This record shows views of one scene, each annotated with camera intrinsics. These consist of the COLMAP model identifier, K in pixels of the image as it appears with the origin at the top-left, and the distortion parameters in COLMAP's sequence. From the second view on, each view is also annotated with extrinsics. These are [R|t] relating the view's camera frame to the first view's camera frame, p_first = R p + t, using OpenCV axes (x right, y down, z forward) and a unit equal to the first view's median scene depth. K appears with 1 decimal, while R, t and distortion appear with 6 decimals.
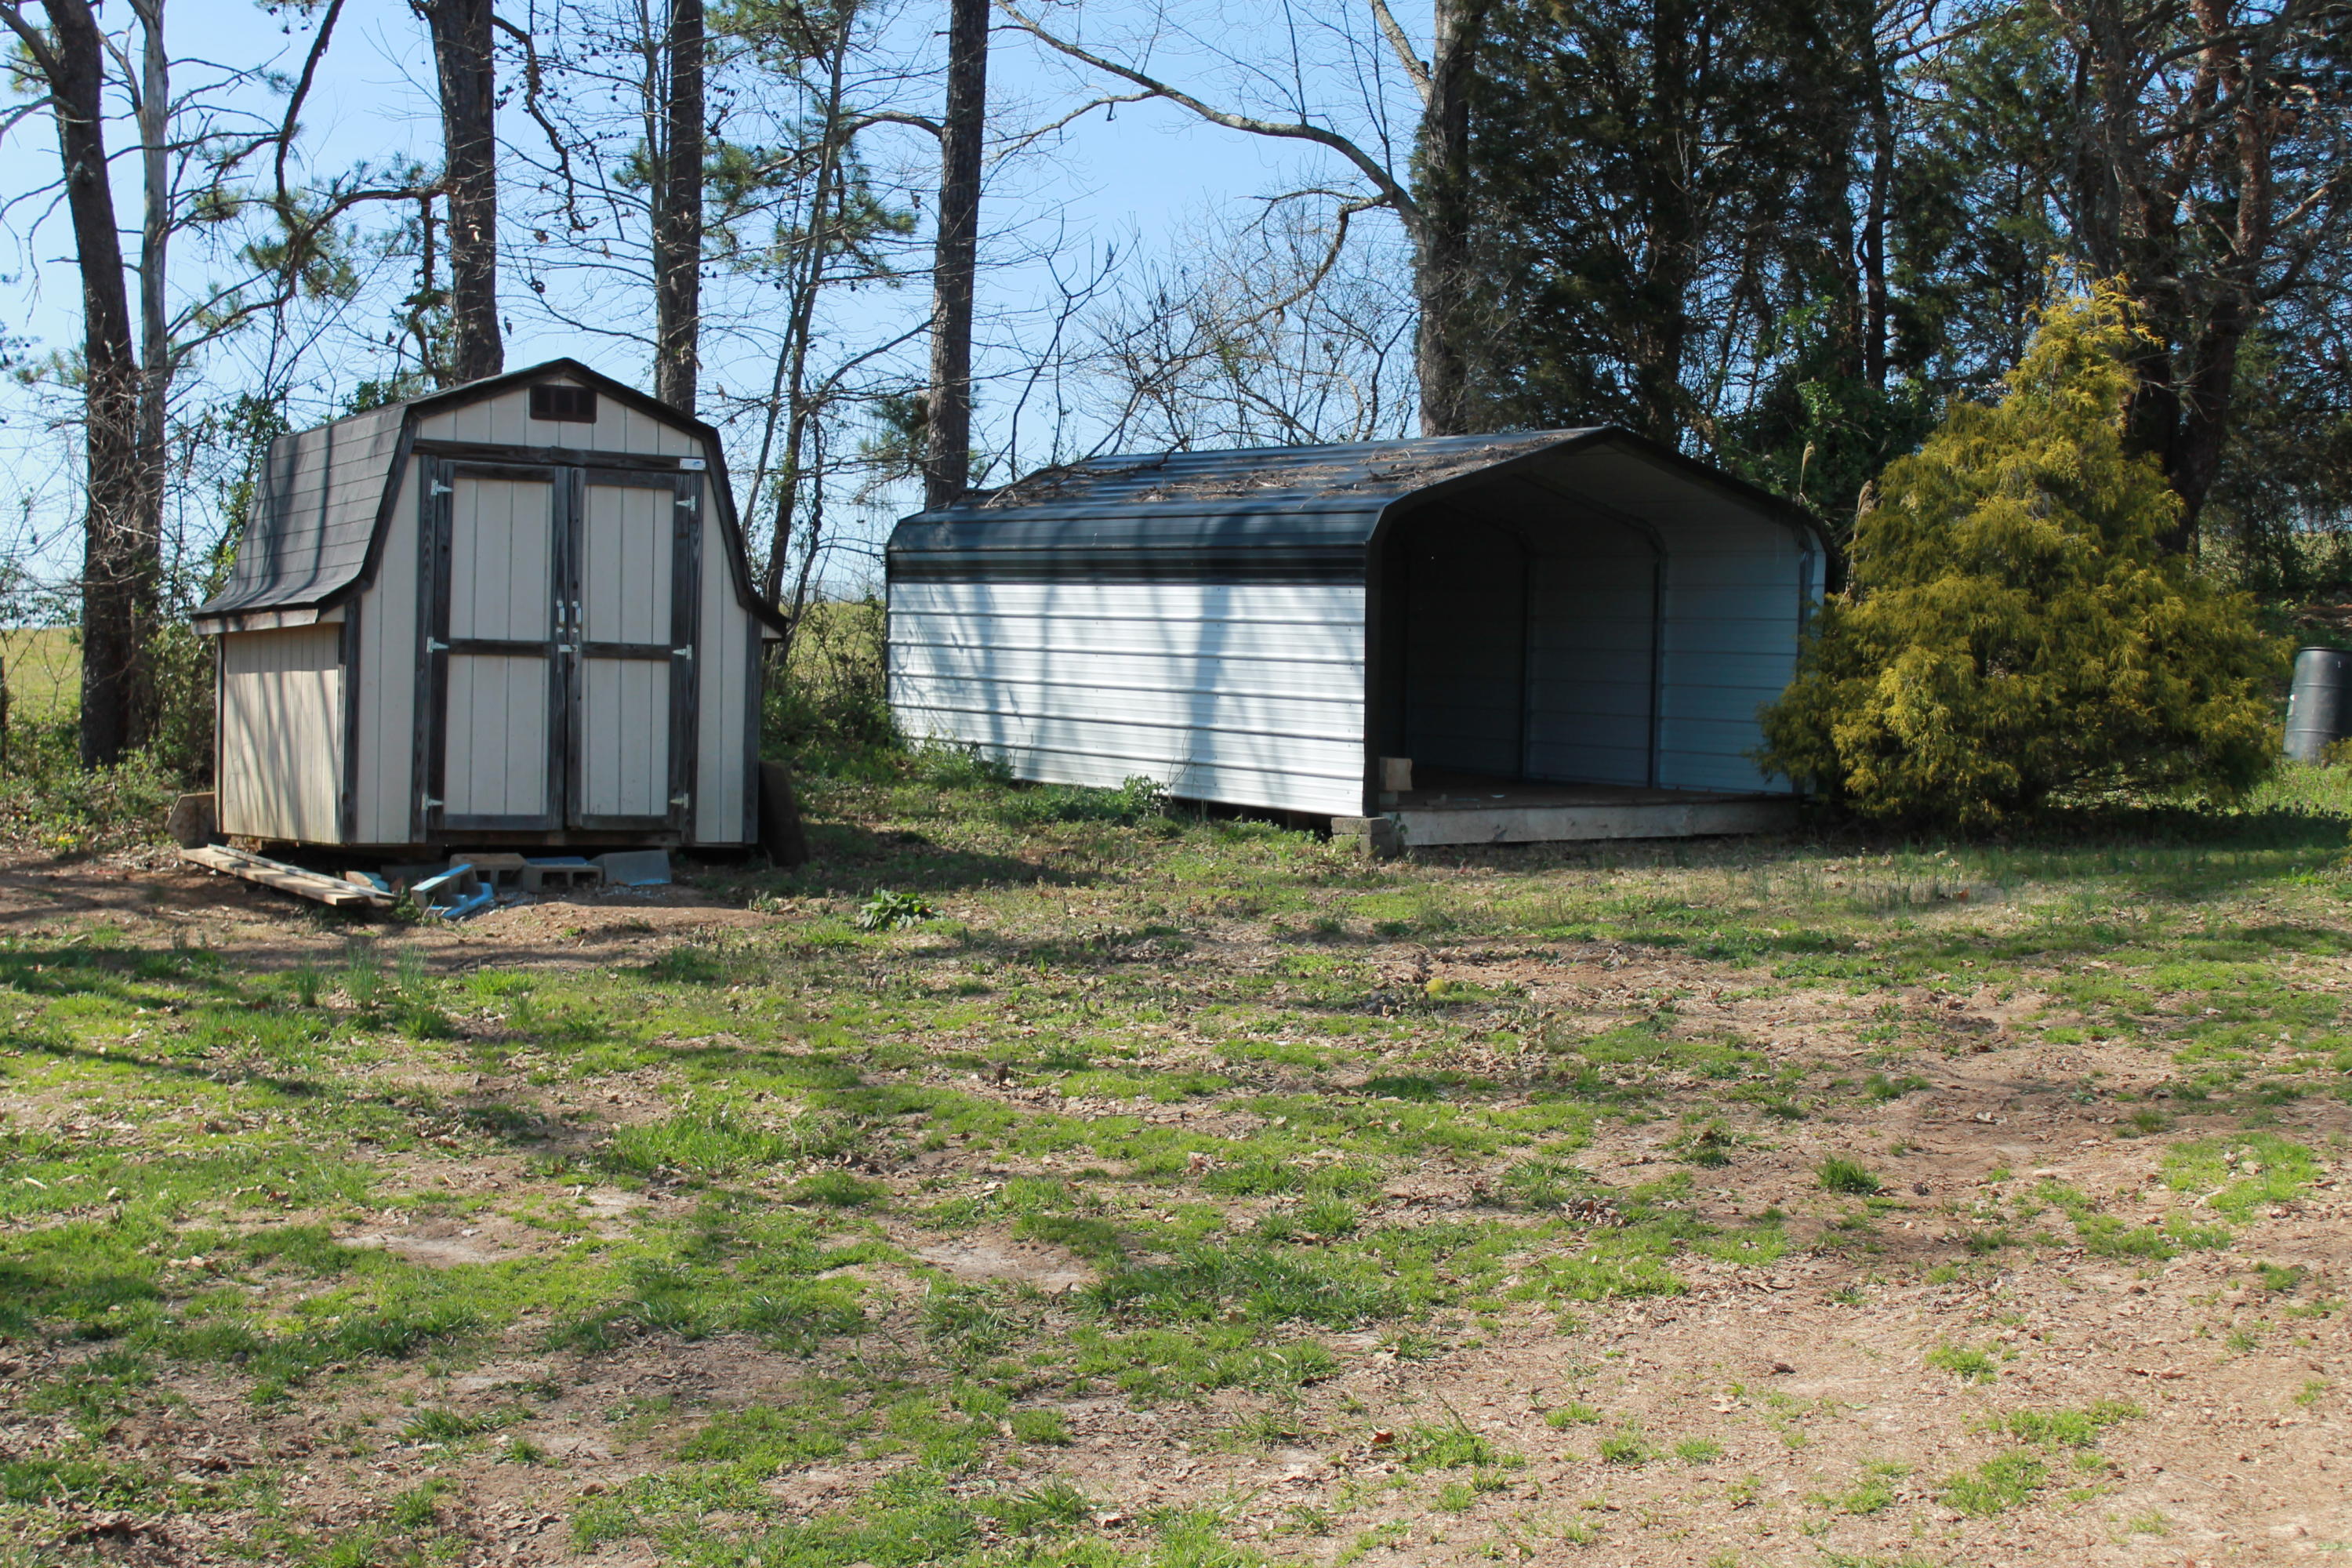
lens RADIAL K [[3143.9, 0, 1176.0], [0, 3143.9, 784.0], [0, 0, 1]] dist [-0.105246, 0.007183]
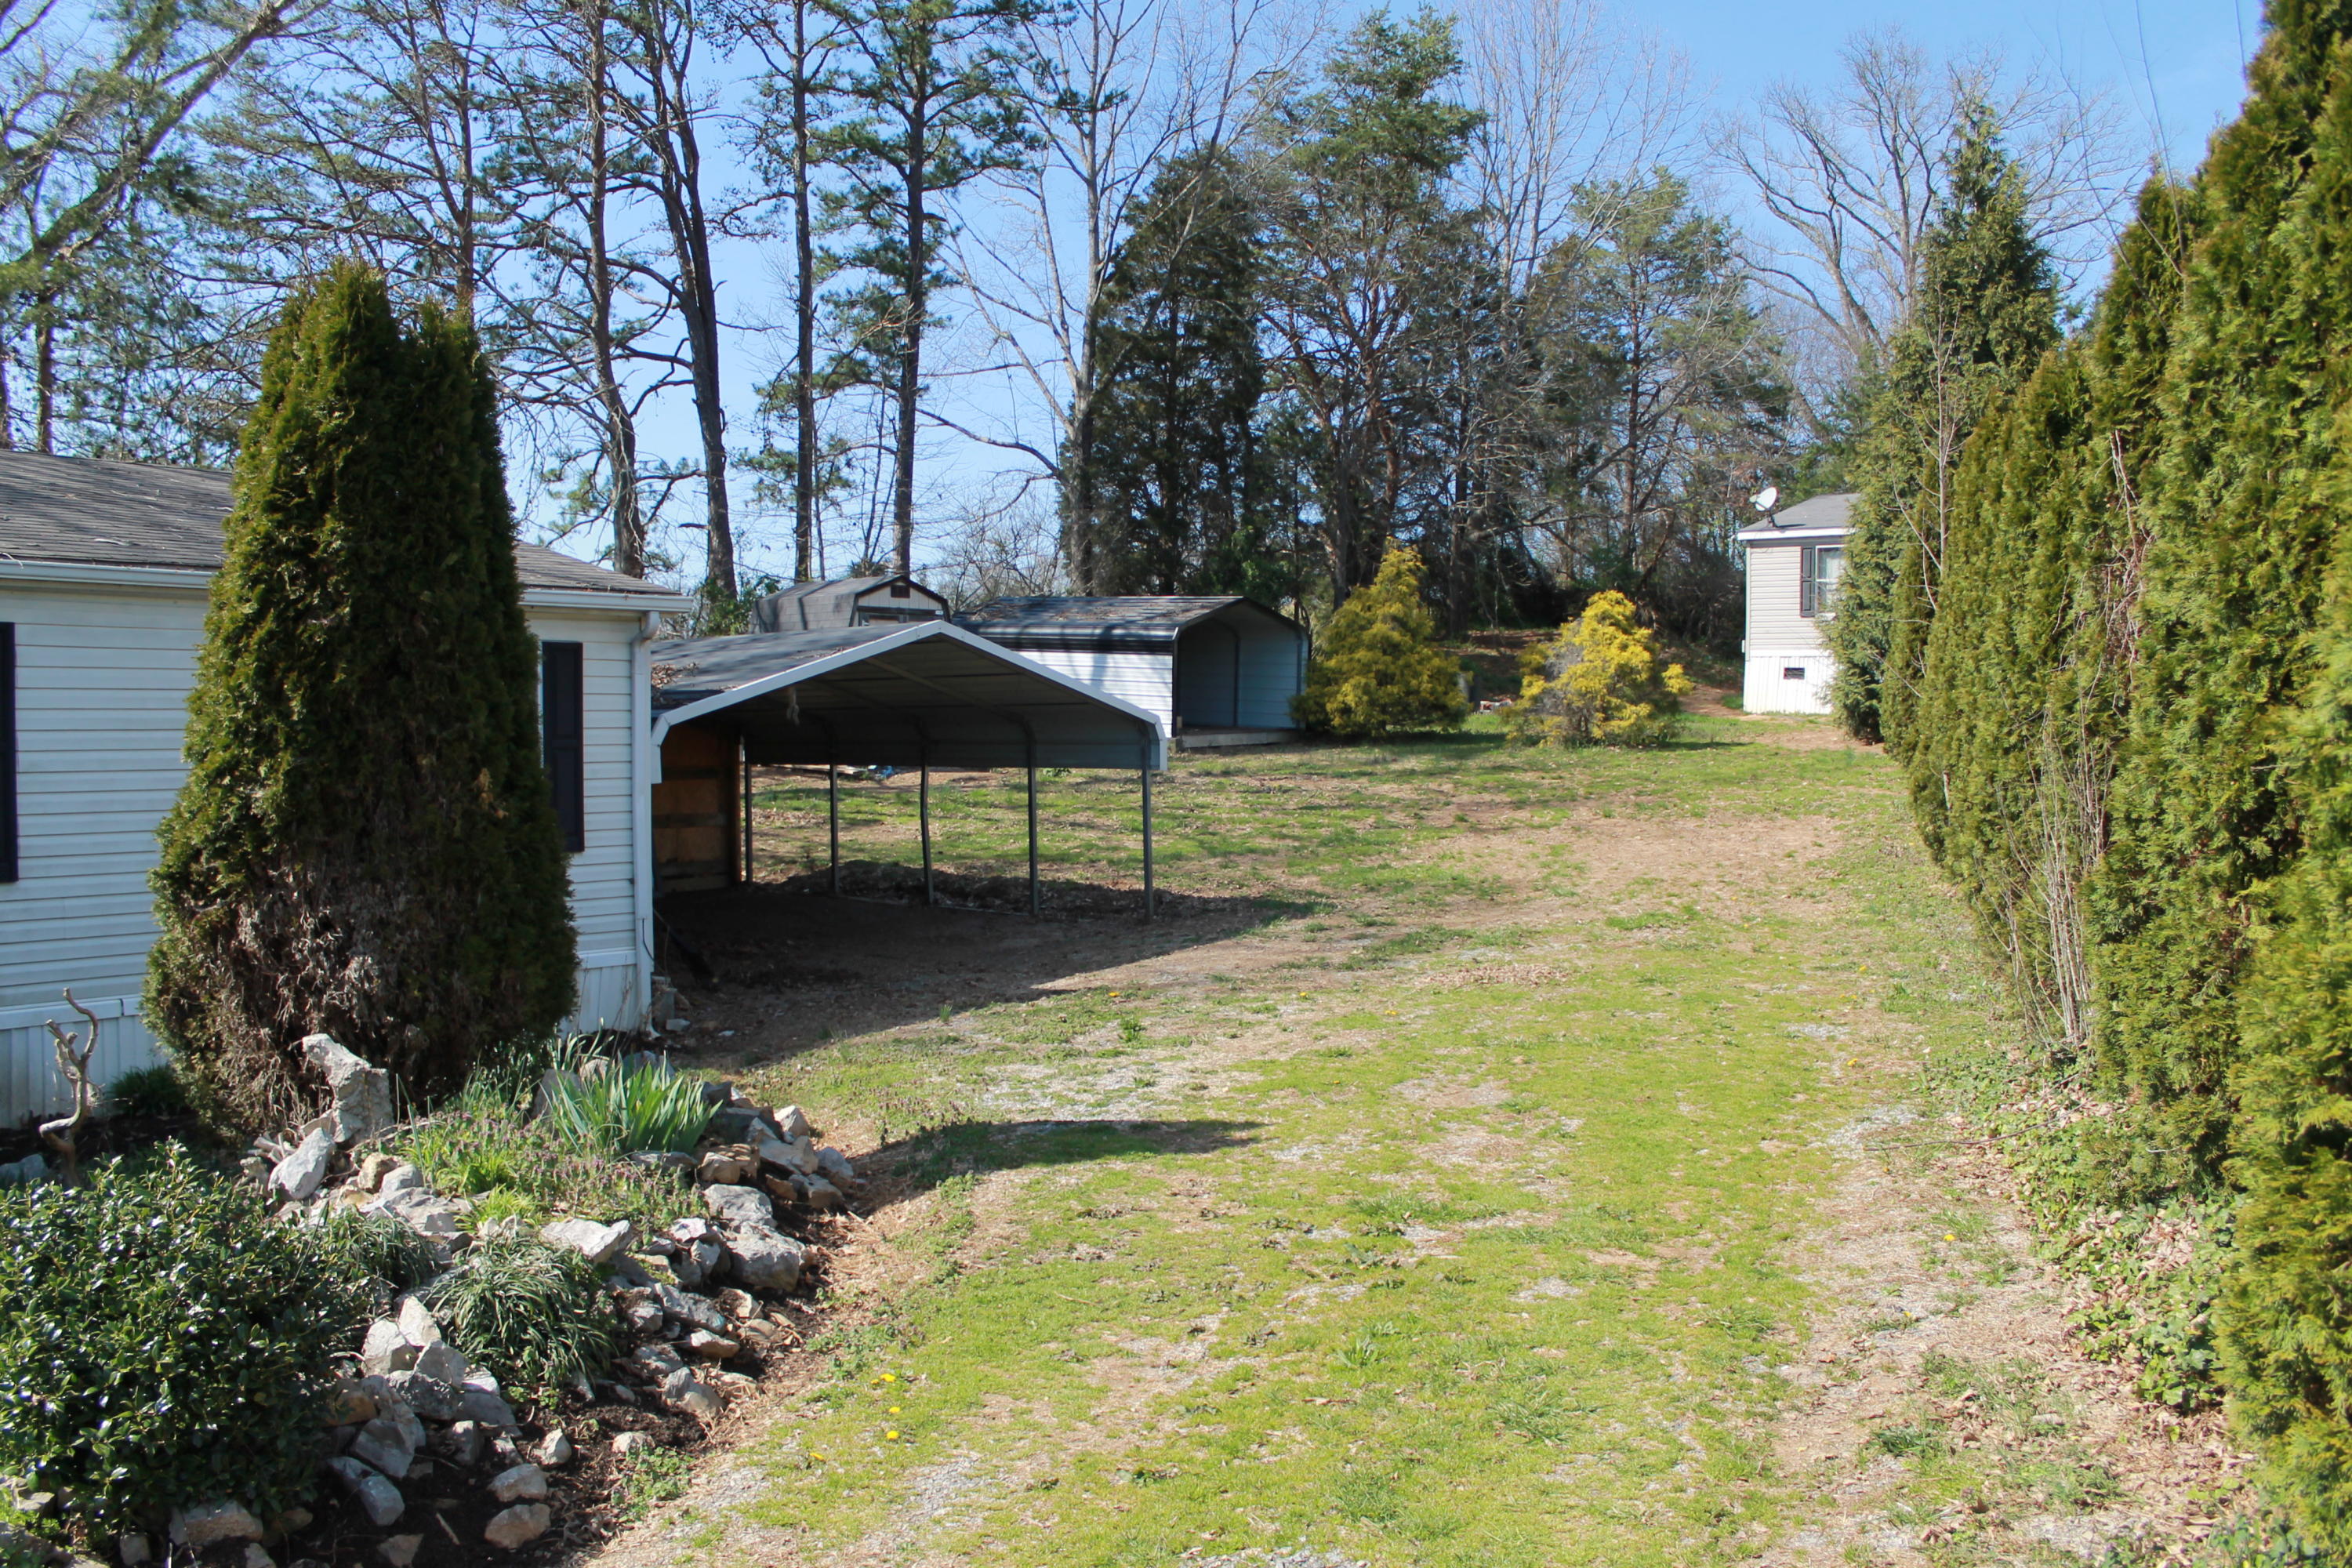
lens RADIAL K [[1926.3, 0, 1176.0], [0, 1926.3, 784.0], [0, 0, 1]] dist [-0.179303, 0.158148]
pose [[0.958260, -0.022364, 0.285023, -0.419681], [0.014542, 0.999458, 0.029532, 0.001044], [-0.285529, -0.024154, 0.958066, -0.644005]]
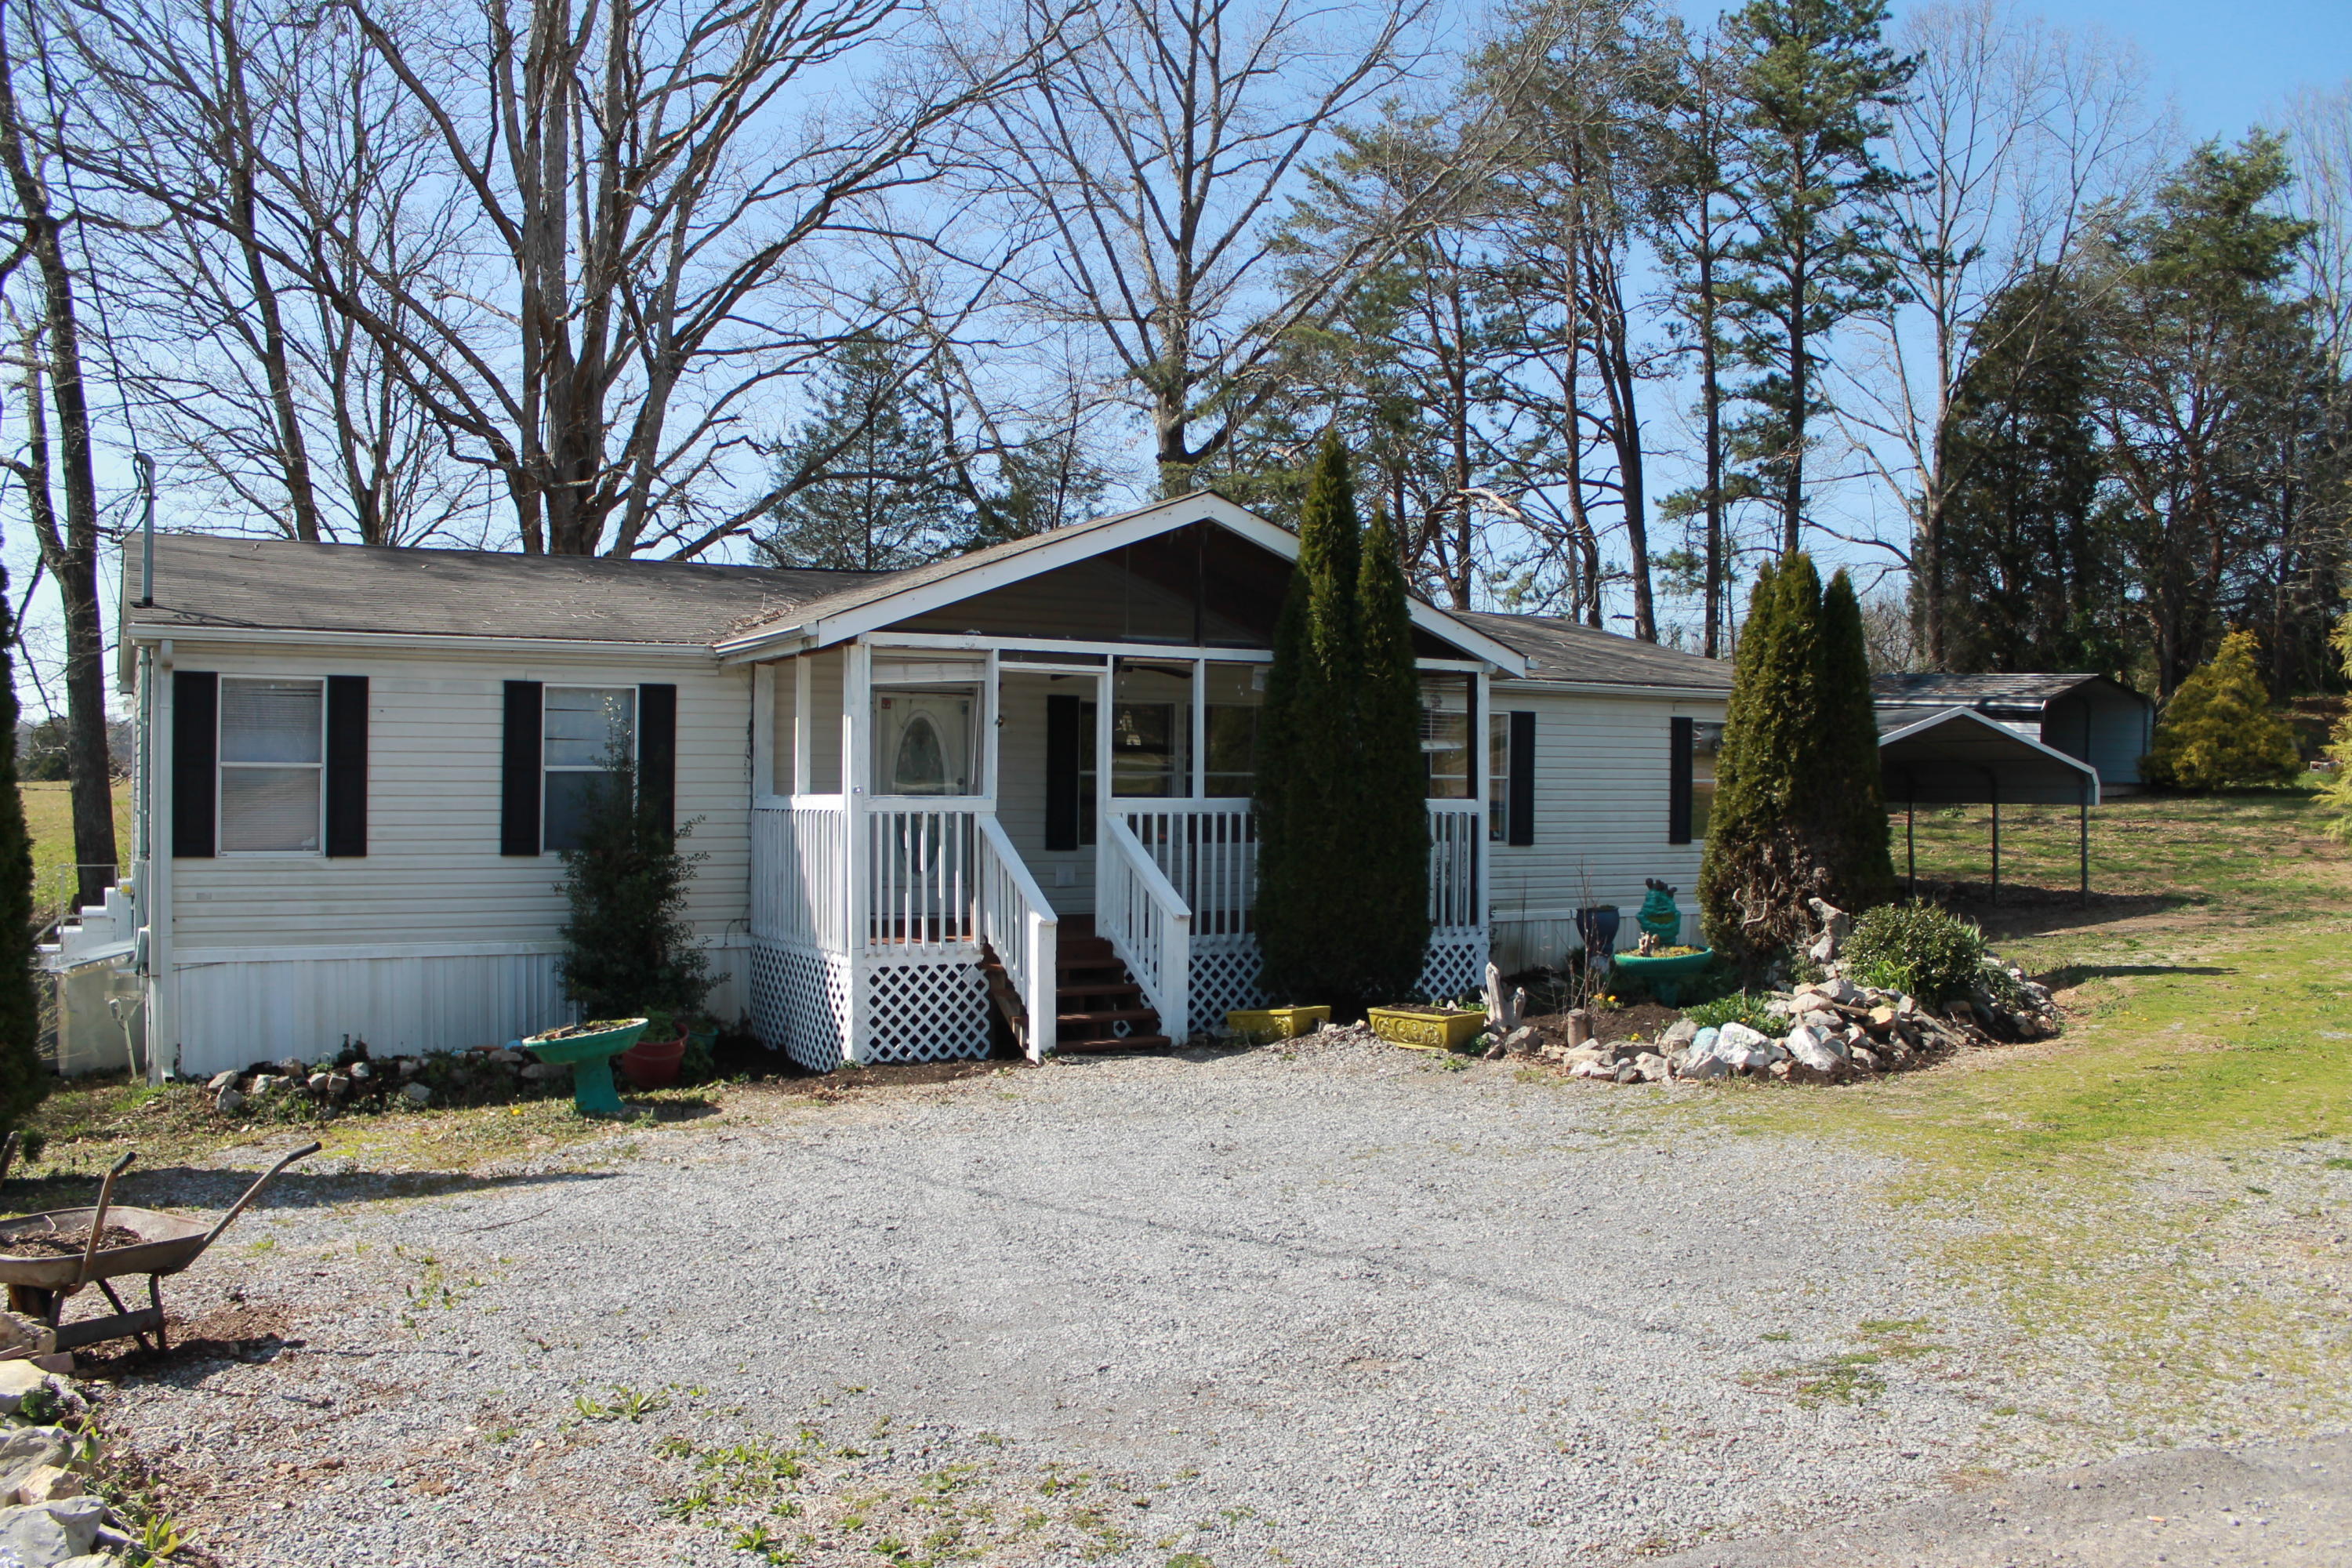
lens RADIAL K [[1929.6, 0, 1170.7], [0, 1929.6, 796.6], [0, 0, 1]] dist [-0.181945, 0.162103]
pose [[0.995535, -0.005848, -0.094207, -0.684124], [0.005952, 0.999982, 0.000814, 0.010378], [0.094200, -0.001371, 0.995552, -1.118889]]
